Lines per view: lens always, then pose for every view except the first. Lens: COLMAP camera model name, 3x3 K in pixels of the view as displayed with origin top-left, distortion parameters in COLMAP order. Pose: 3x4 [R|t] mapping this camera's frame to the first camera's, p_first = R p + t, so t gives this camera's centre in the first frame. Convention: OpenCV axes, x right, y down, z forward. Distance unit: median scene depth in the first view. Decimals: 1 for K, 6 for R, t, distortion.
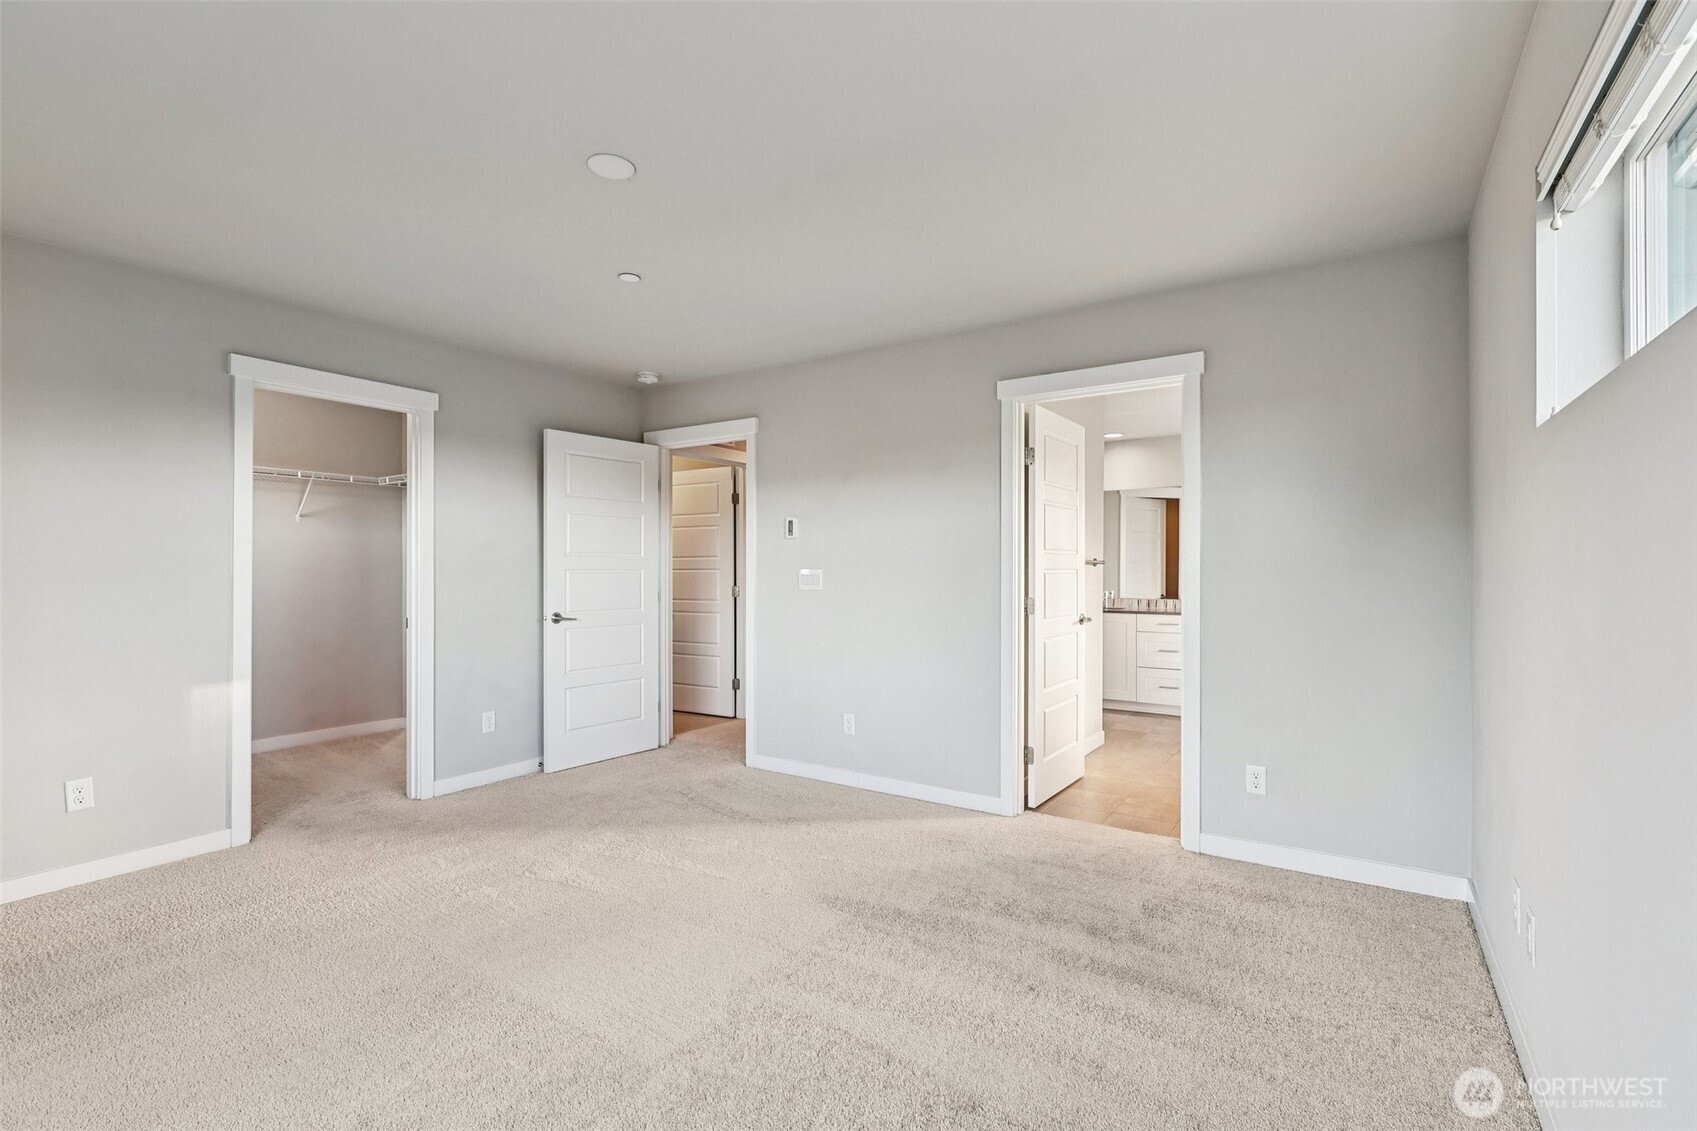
lens RADIAL K [[762.1, 0, 853.5], [0, 762.1, 565.0], [0, 0, 1]] dist [0.001024, 0.000427]
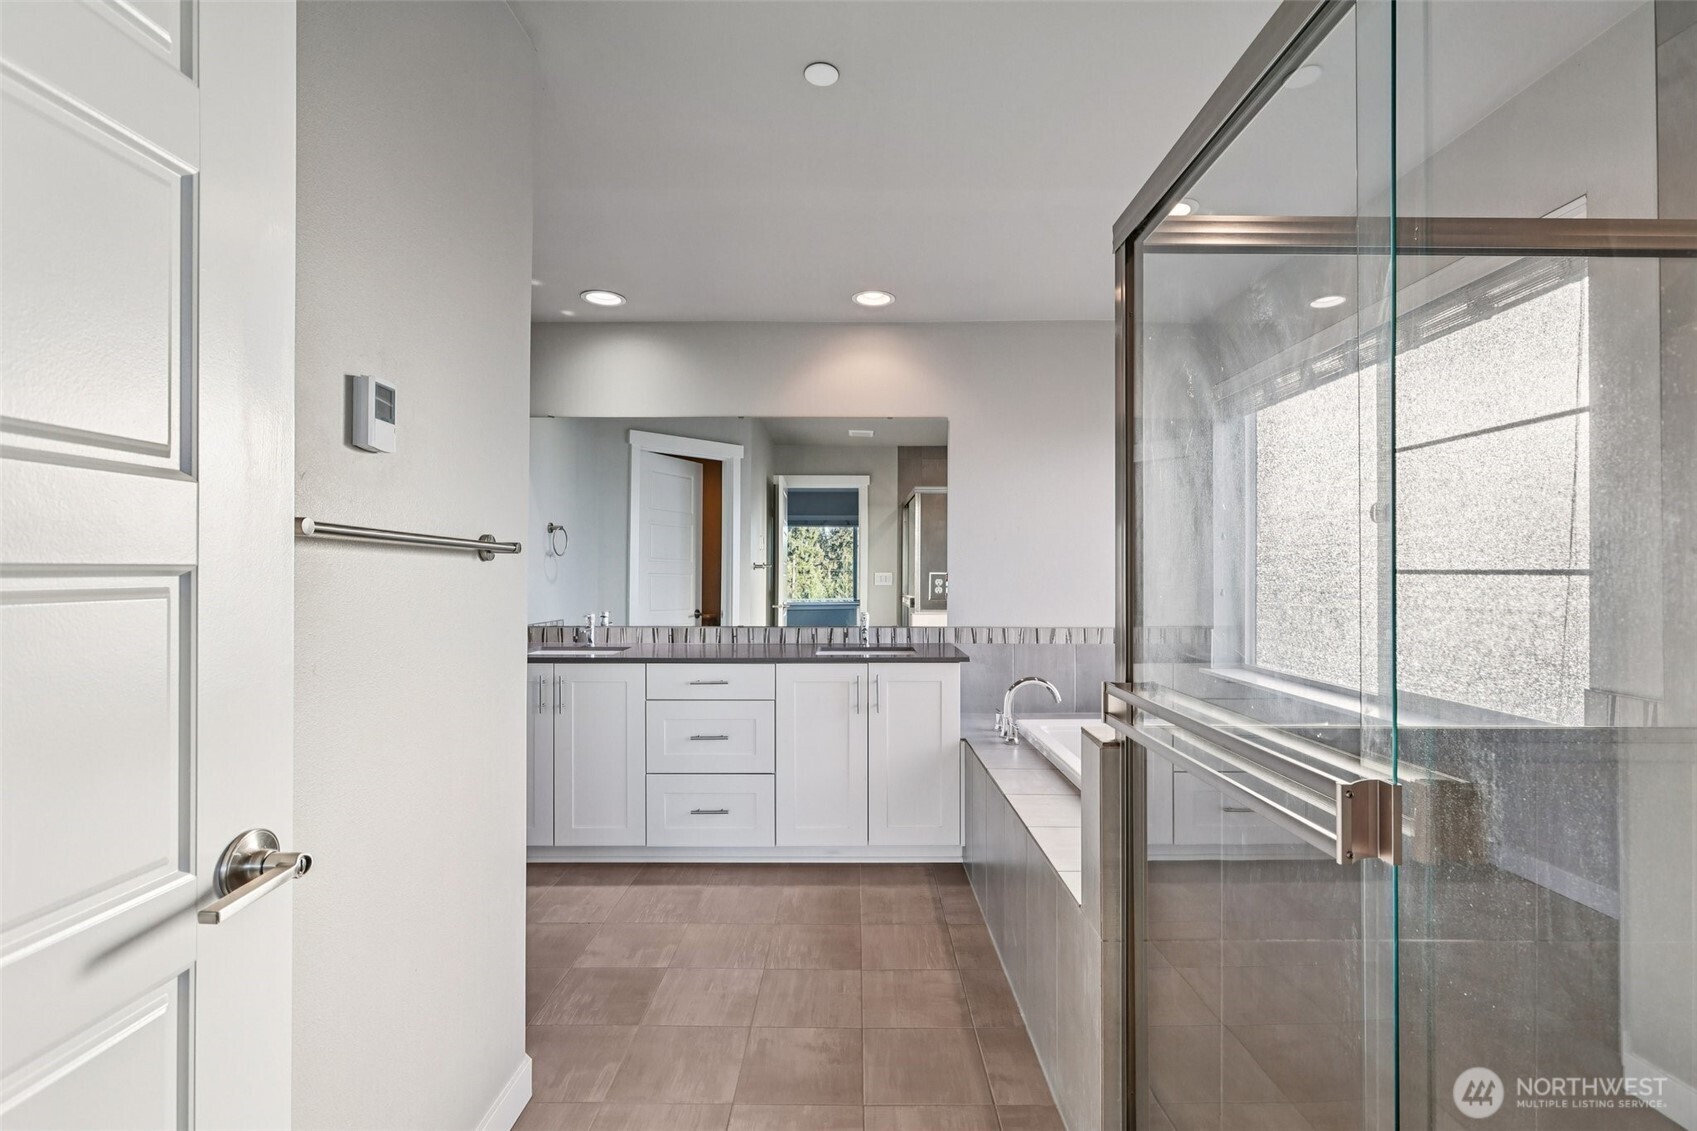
lens RADIAL K [[762.1, 0, 844.0], [0, 762.1, 566.9], [0, 0, 1]] dist [0.001024, 0.000427]
pose [[0.837879, -0.004599, 0.545837, 0.200816], [0.006705, 0.999976, -0.001867, 0.004357], [-0.545815, 0.005225, 0.837889, 0.497269]]
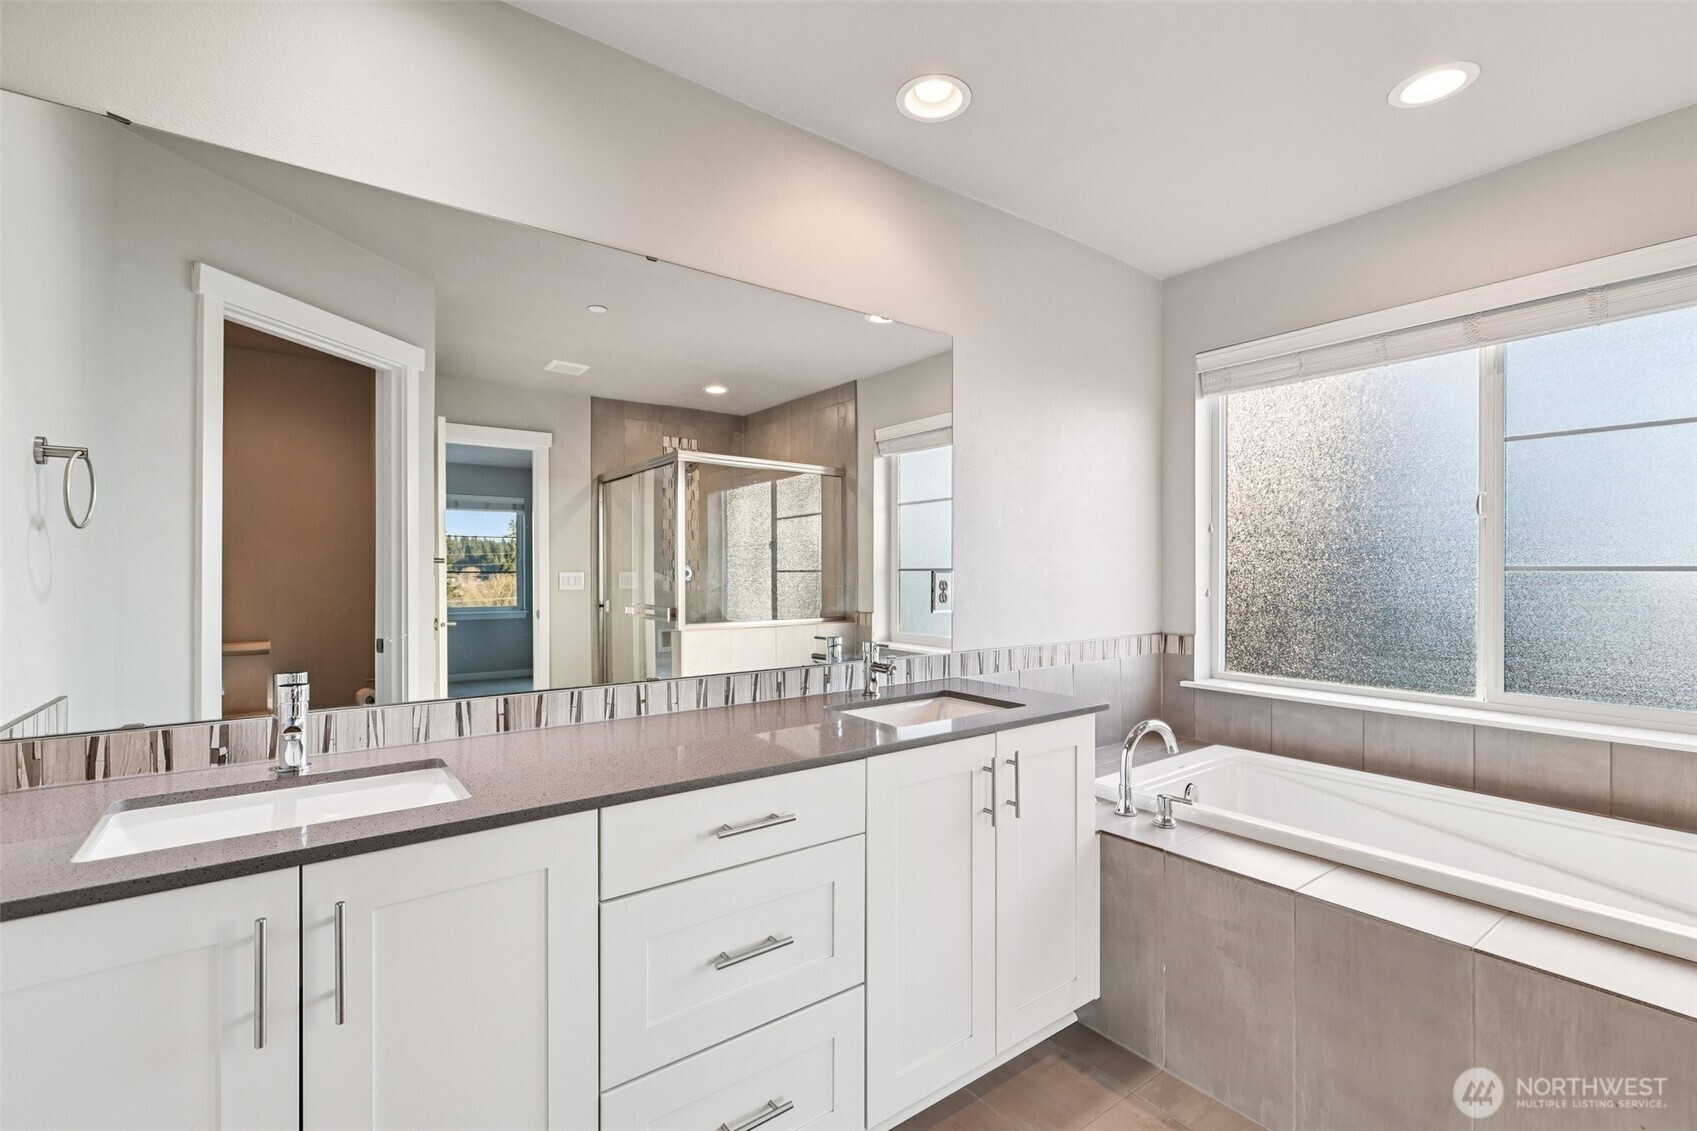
lens RADIAL K [[762.1, 0, 856.4], [0, 762.1, 571.6], [0, 0, 1]] dist [0.001024, 0.000427]
pose [[0.330759, -0.010082, 0.943662, 0.205126], [0.004529, 0.999948, 0.009096, 0.004821], [-0.943705, 0.001265, 0.330787, 0.825774]]
